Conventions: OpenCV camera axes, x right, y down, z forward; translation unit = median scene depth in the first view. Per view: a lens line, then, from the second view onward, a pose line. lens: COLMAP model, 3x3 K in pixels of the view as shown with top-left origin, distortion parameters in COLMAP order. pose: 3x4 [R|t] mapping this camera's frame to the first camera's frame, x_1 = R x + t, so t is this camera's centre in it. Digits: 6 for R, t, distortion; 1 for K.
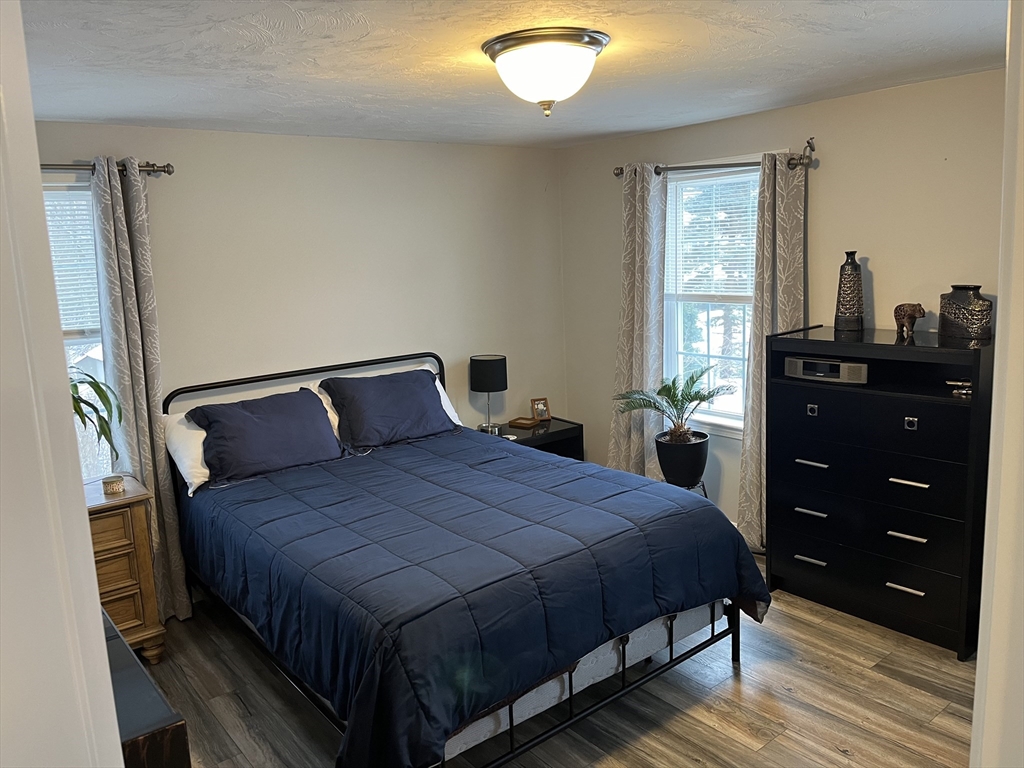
lens RADIAL K [[774.0, 0, 504.5], [0, 774.0, 382.5], [0, 0, 1]] dist [0.062852, -0.087191]
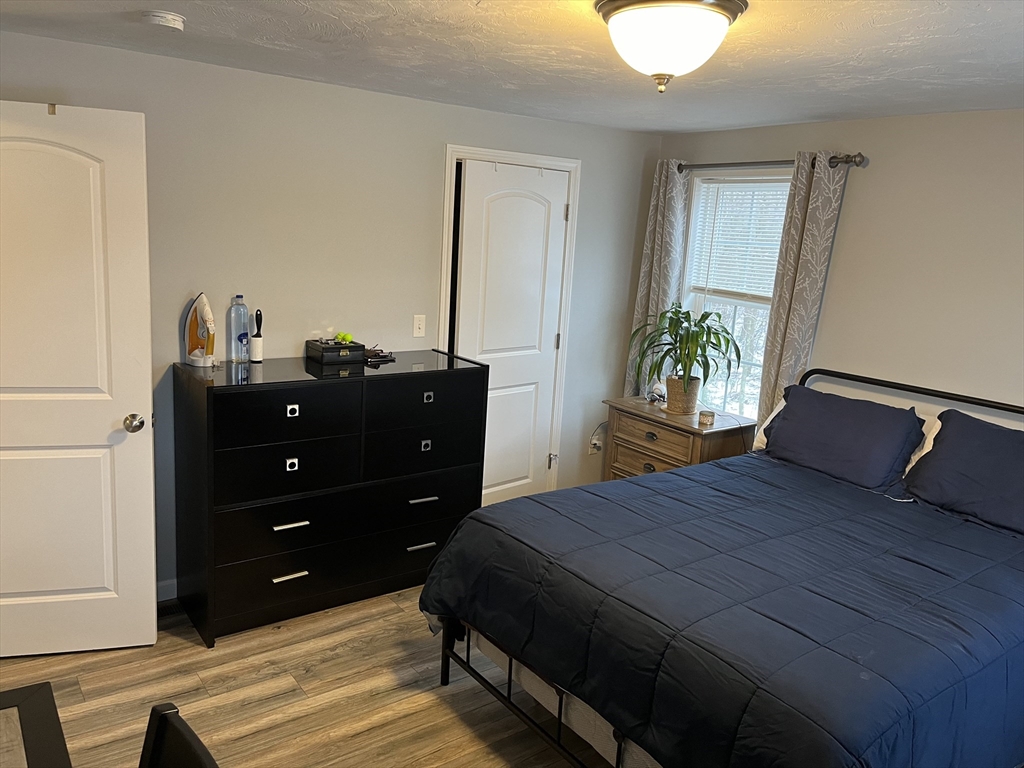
lens RADIAL K [[774.0, 0, 504.5], [0, 774.0, 382.5], [0, 0, 1]] dist [0.062852, -0.087191]
pose [[-0.030693, 0.257117, -0.965893, 0.759569], [-0.223583, 0.940095, 0.257355, -0.182799], [0.974202, 0.223856, 0.028632, 0.670813]]
